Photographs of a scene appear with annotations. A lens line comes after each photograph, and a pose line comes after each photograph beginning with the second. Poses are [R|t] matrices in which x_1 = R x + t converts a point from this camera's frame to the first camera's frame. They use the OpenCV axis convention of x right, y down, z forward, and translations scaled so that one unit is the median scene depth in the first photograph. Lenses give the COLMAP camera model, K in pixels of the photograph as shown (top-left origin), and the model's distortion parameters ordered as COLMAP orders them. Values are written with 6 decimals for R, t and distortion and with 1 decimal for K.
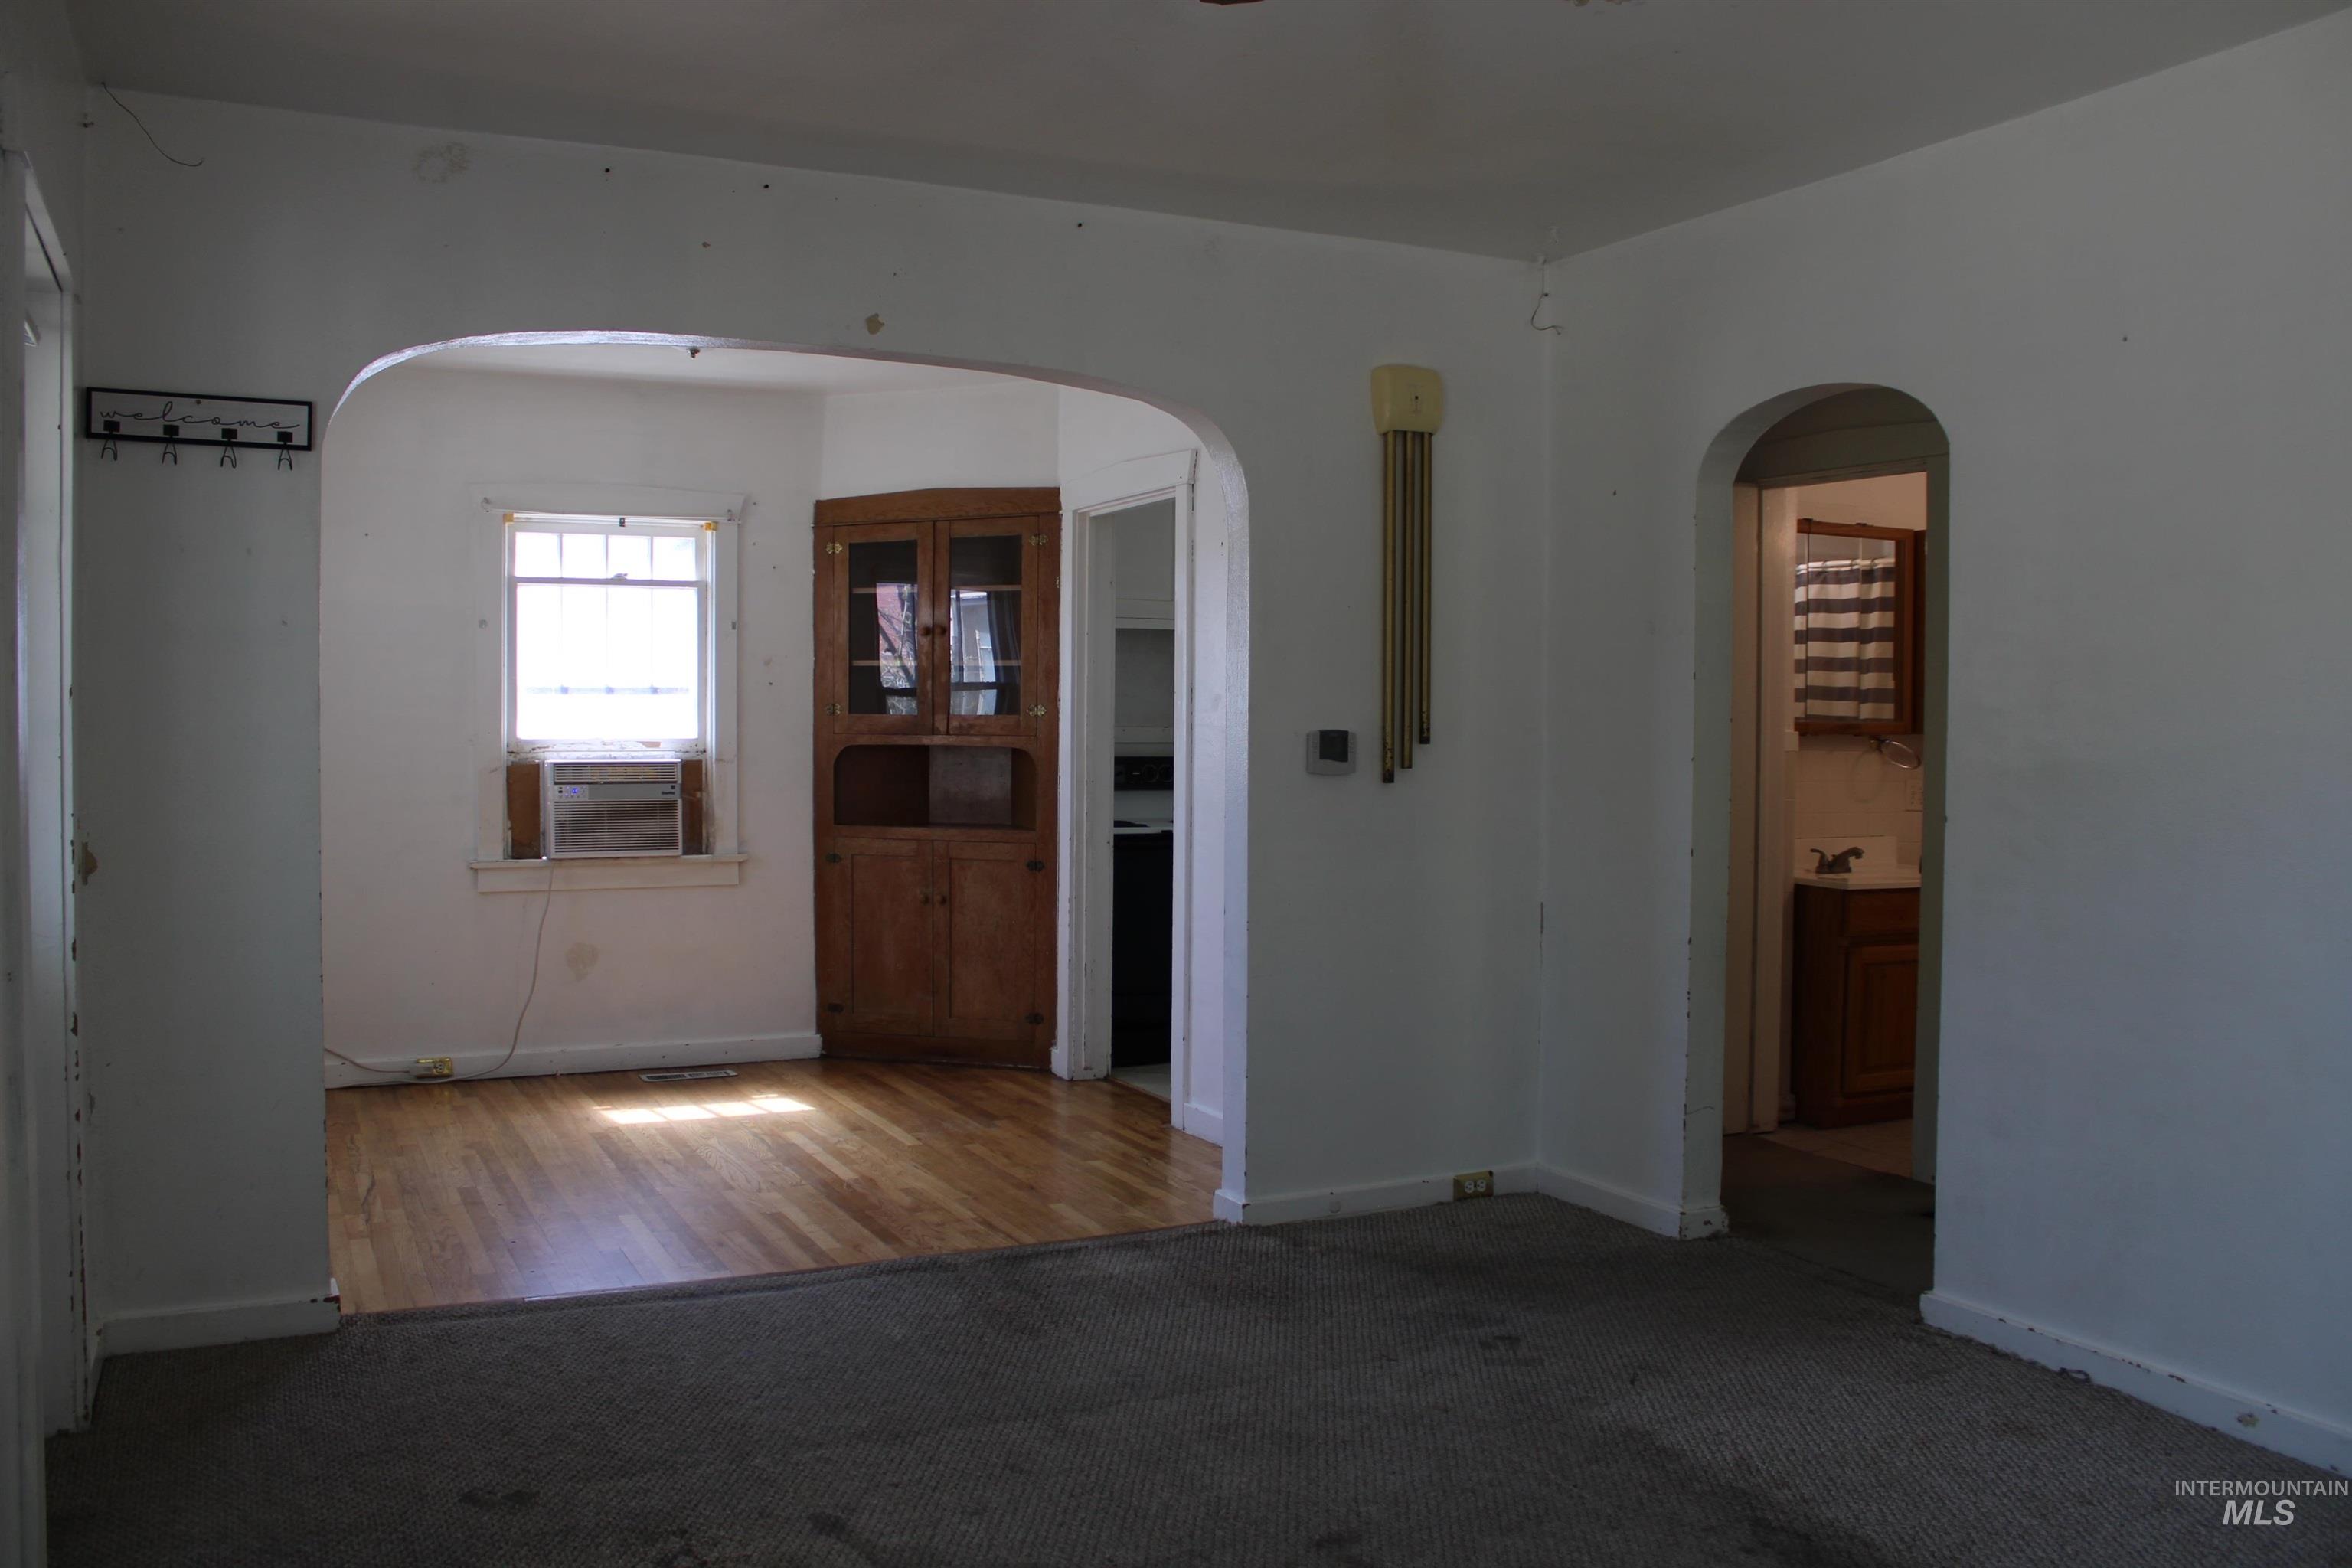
lens RADIAL K [[1959.0, 0, 1176.0], [0, 1959.0, 784.0], [0, 0, 1]] dist [-0.164658, 0.153464]
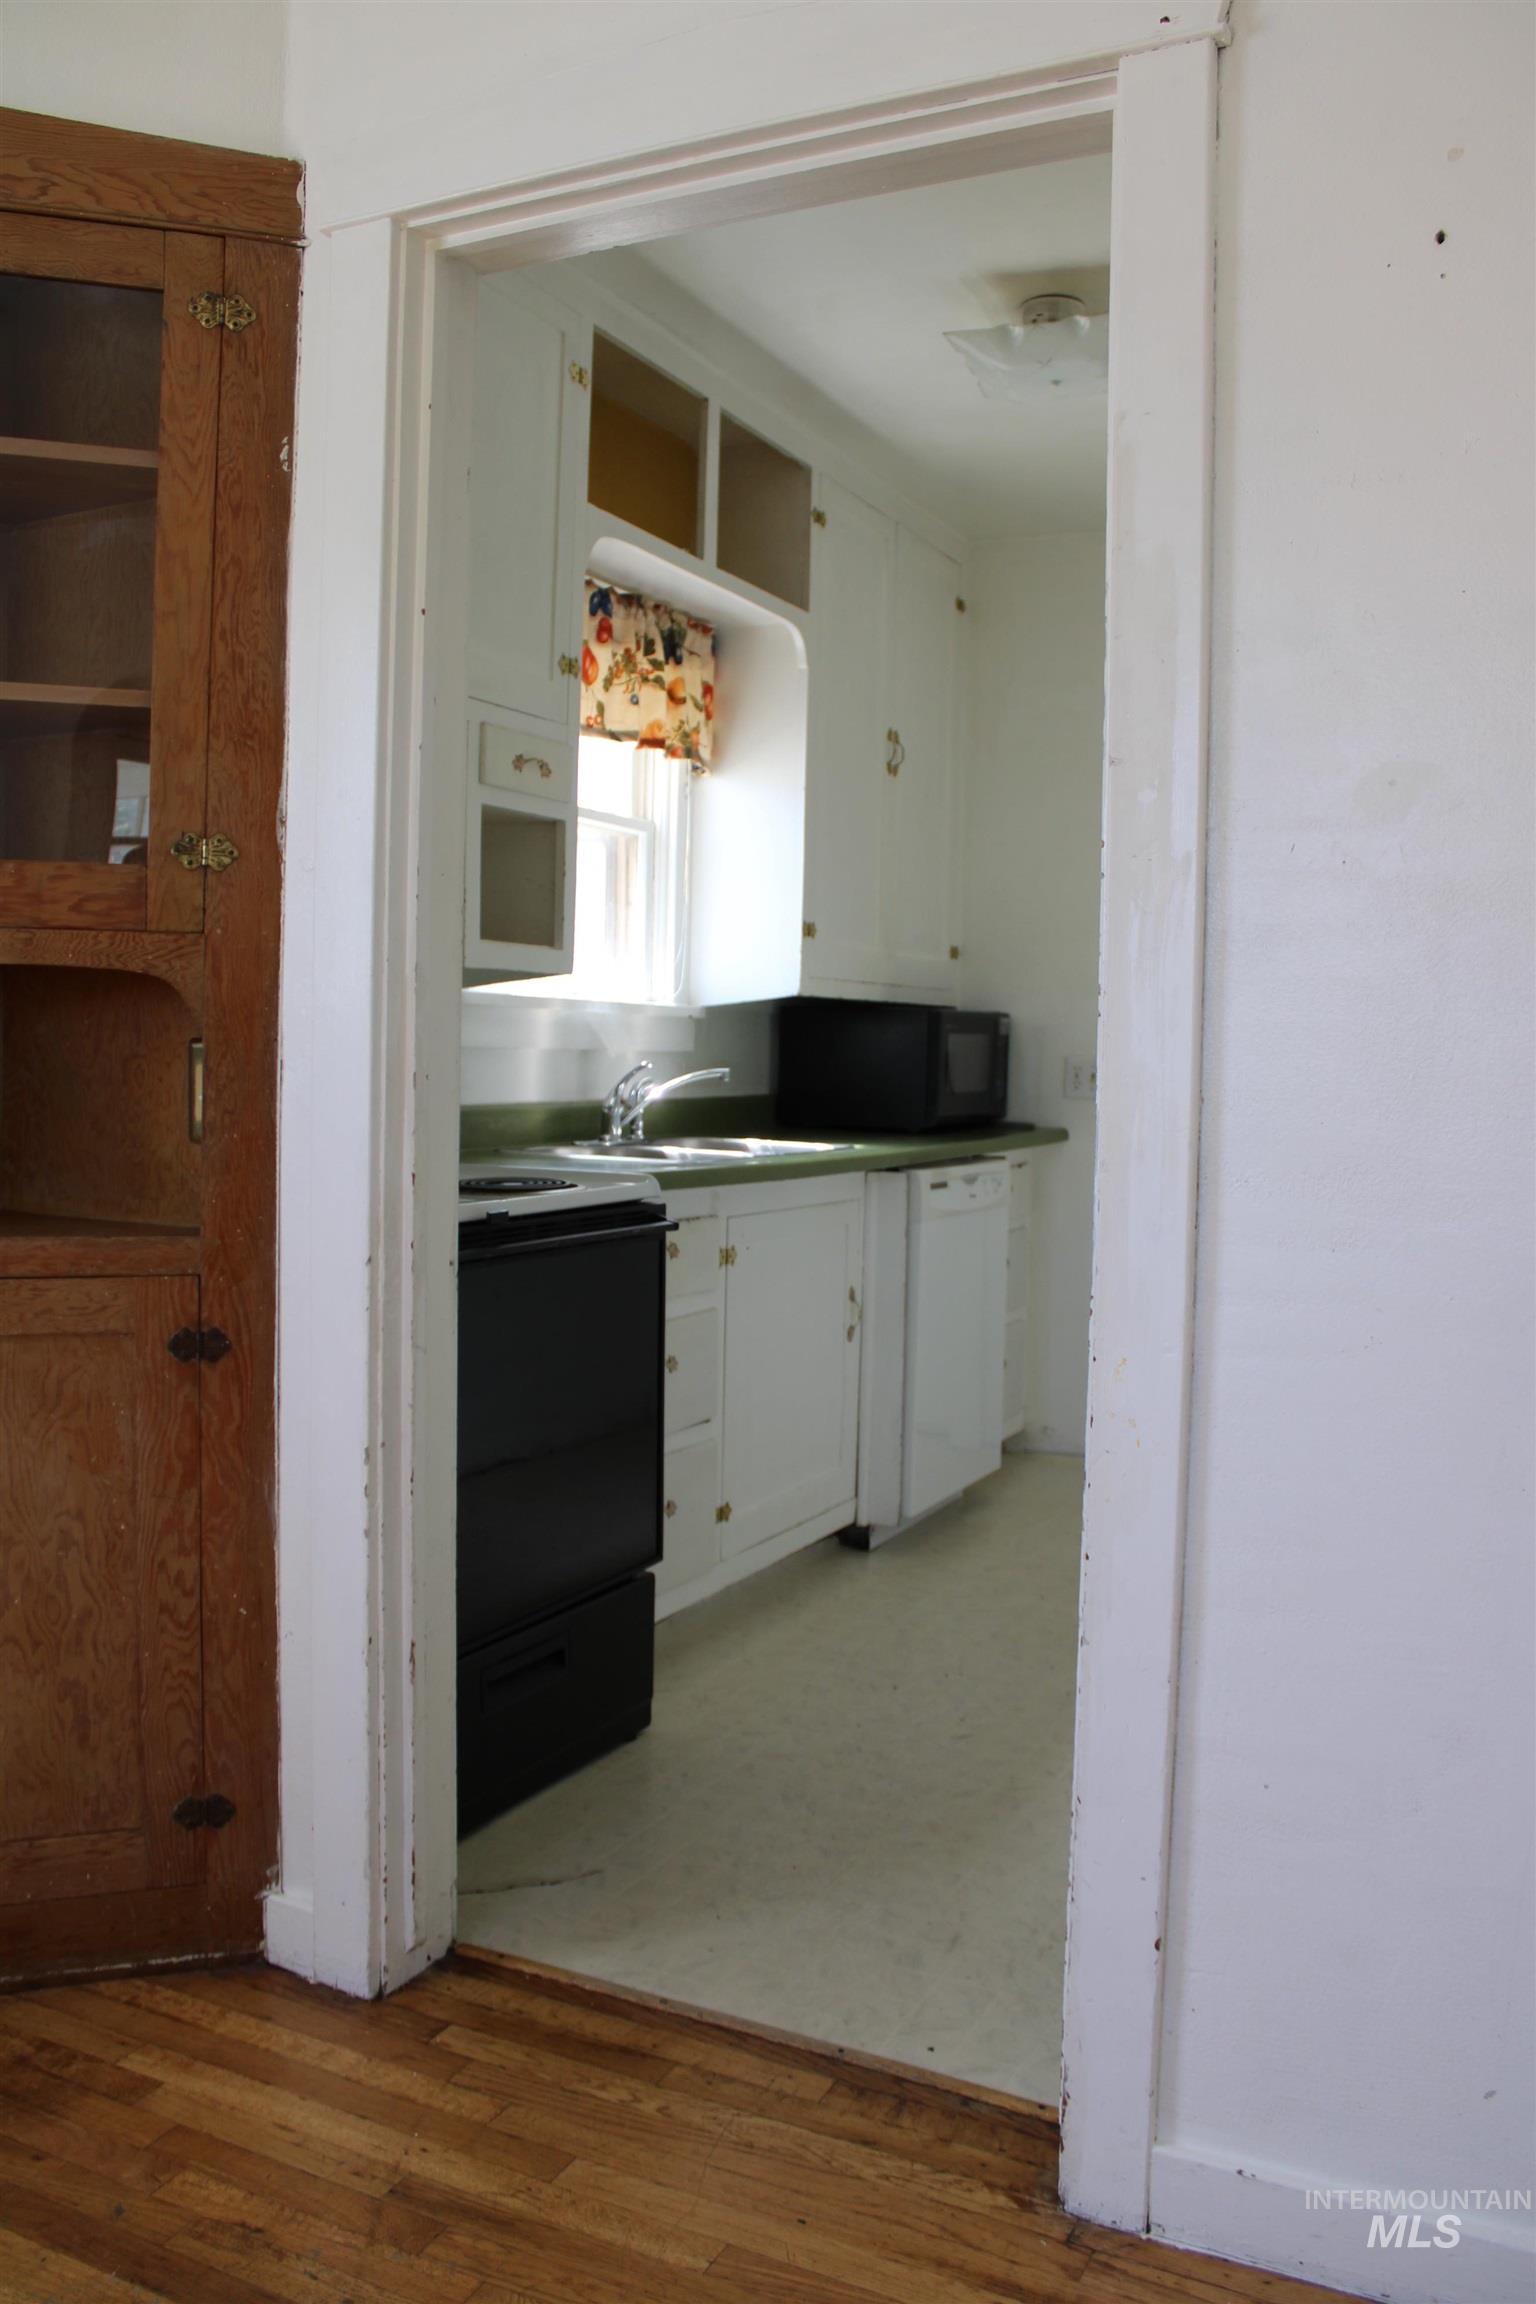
lens RADIAL K [[1919.0, 0, 768.0], [0, 1919.0, 1152.0], [0, 0, 1]] dist [-0.164658, 0.153464]
pose [[0.790477, -0.020206, 0.612159, -0.186101], [0.000281, 0.999468, 0.032627, 0.000516], [-0.612492, -0.025619, 0.790061, 0.704354]]
